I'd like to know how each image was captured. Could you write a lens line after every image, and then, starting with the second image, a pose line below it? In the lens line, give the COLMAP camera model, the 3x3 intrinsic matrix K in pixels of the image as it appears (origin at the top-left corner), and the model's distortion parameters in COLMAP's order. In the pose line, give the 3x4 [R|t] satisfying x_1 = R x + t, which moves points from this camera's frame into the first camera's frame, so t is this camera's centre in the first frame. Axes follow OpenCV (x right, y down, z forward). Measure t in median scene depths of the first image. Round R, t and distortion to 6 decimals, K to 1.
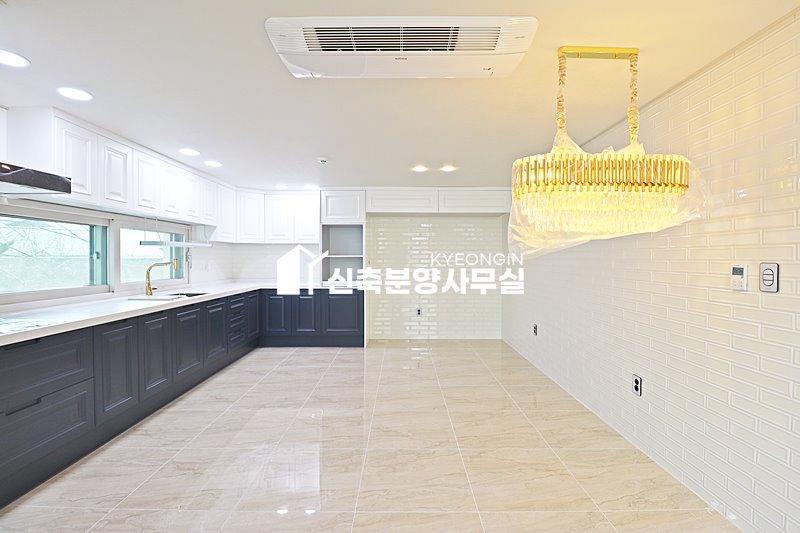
lens RADIAL K [[369.9, 0, 402.8], [0, 369.9, 262.4], [0, 0, 1]] dist [-0.005153, -0.010101]
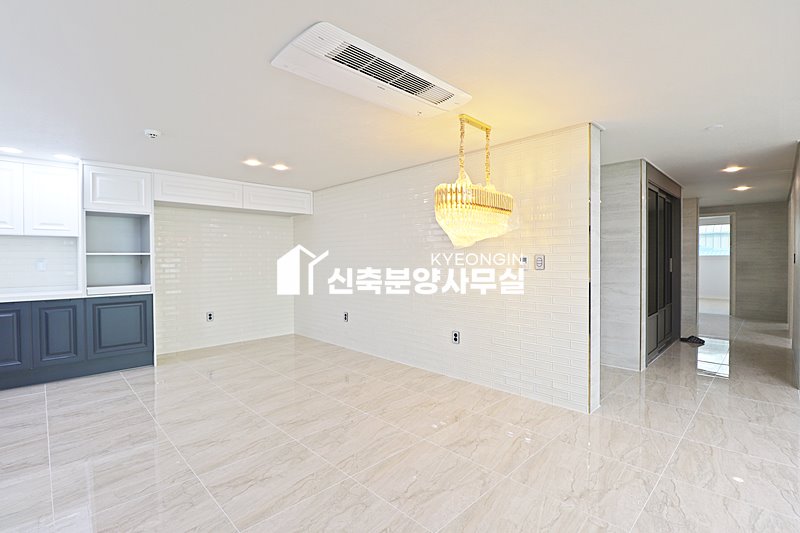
lens RADIAL K [[369.9, 0, 405.0], [0, 369.9, 265.2], [0, 0, 1]] dist [-0.005153, -0.010101]
pose [[0.712384, -0.020053, 0.701503, -0.350478], [0.014848, 0.999799, 0.013502, 0.006884], [-0.701633, 0.000797, 0.712538, 0.034658]]
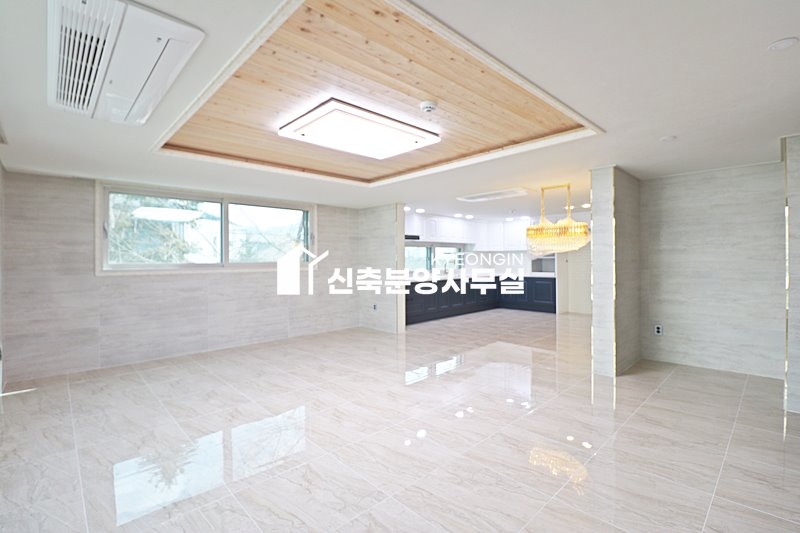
lens RADIAL K [[369.9, 0, 398.1], [0, 369.9, 261.0], [0, 0, 1]] dist [-0.005153, -0.010101]
pose [[0.679250, -0.003856, -0.733897, 0.778255], [0.000900, 0.999990, -0.004421, 0.005840], [0.733907, 0.002343, 0.679246, -0.774165]]
